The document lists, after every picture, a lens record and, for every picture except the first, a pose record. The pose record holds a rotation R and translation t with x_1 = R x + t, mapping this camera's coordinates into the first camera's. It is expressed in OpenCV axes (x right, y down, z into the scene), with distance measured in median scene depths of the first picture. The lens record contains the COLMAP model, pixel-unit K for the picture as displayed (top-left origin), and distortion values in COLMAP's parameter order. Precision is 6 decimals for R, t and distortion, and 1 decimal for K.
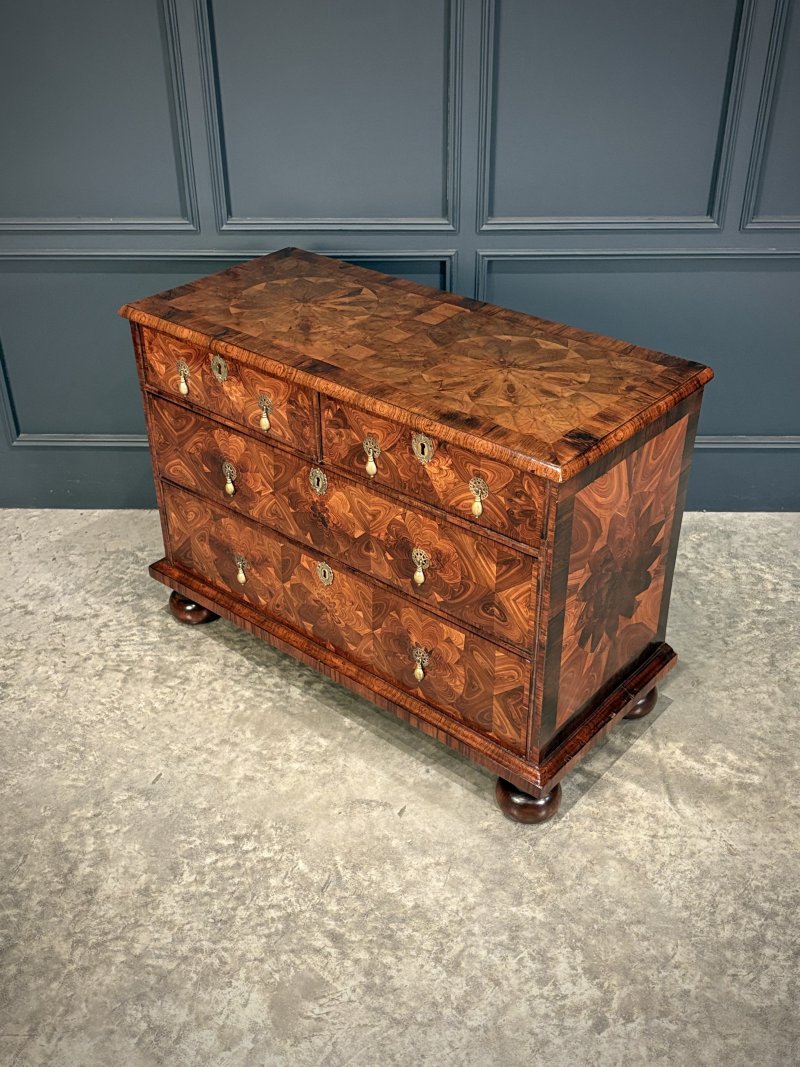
lens RADIAL K [[1160.2, 0, 396.1], [0, 1160.2, 536.4], [0, 0, 1]] dist [-0.002326, 0.000000]
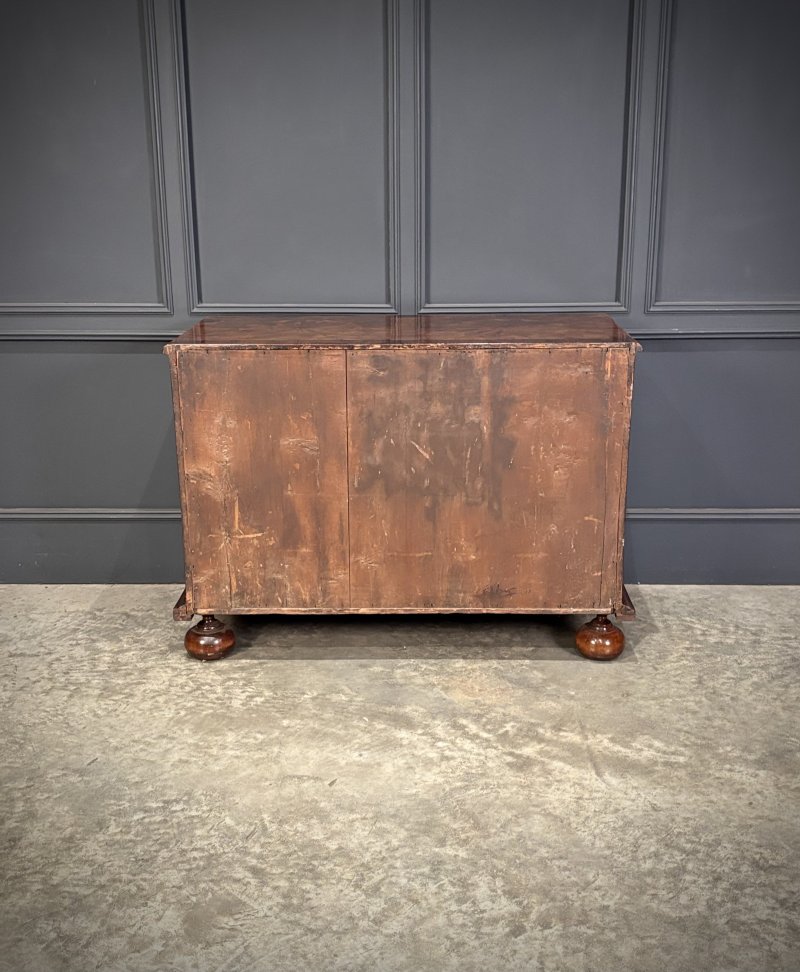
lens RADIAL K [[1165.5, 0, 409.5], [0, 1165.5, 487.3], [0, 0, 1]] dist [-0.011190, 0.000000]
pose [[0.999869, 0.003286, 0.015858, 0.057133], [0.001642, 0.953577, -0.301144, 0.305866], [-0.016111, 0.301131, 0.953447, -0.048511]]
